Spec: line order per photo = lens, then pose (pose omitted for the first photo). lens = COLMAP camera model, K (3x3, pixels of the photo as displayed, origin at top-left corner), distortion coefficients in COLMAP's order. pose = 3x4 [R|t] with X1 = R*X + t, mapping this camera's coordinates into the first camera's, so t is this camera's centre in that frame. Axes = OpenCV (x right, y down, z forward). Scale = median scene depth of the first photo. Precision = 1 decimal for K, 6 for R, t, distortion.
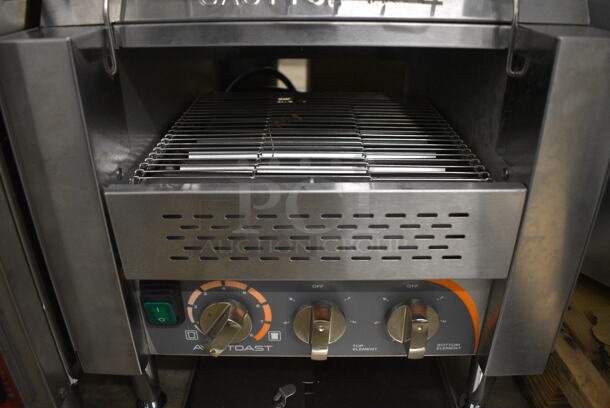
lens RADIAL K [[471.7, 0, 305.0], [0, 471.7, 204.0], [0, 0, 1]] dist [-0.103791, 0.012502]
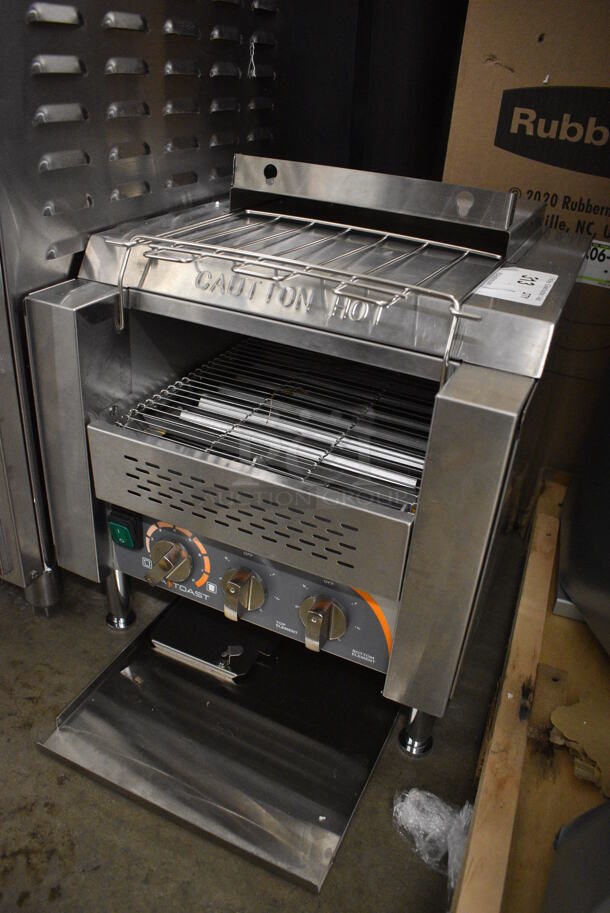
lens RADIAL K [[706.0, 0, 305.0], [0, 706.0, 456.5], [0, 0, 1]] dist [-0.103791, 0.012502]
pose [[0.909822, 0.263147, -0.320903, 0.595890], [-0.252678, 0.964666, 0.074654, -0.191743], [0.329209, 0.013163, 0.944165, -0.477527]]
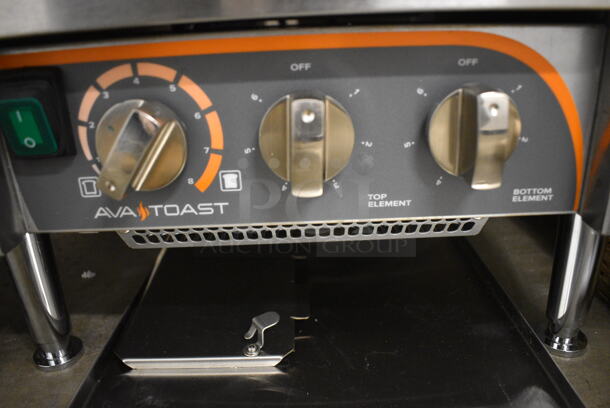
lens RADIAL K [[471.7, 0, 305.0], [0, 471.7, 204.0], [0, 0, 1]] dist [-0.103791, 0.012502]
pose [[0.999369, -0.035413, -0.002670, 0.027799], [0.035019, 0.995164, -0.091769, 0.384428], [0.005907, 0.091617, 0.995777, 0.450760]]
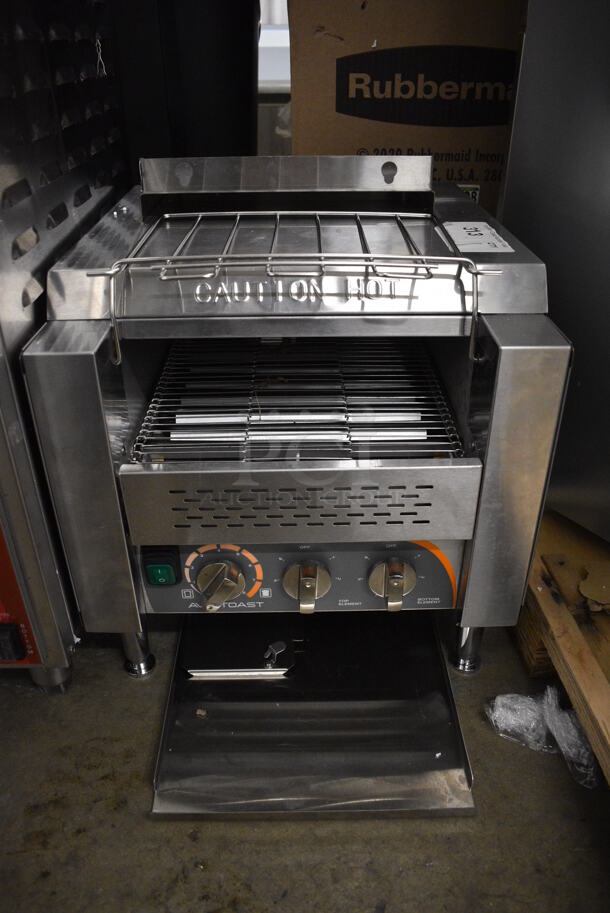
lens RADIAL K [[706.0, 0, 305.0], [0, 706.0, 456.5], [0, 0, 1]] dist [-0.103791, 0.012502]
pose [[0.999712, -0.014586, 0.019082, -0.000865], [0.013147, 0.997211, 0.073466, -0.154489], [-0.020100, -0.073194, 0.997115, -0.615677]]
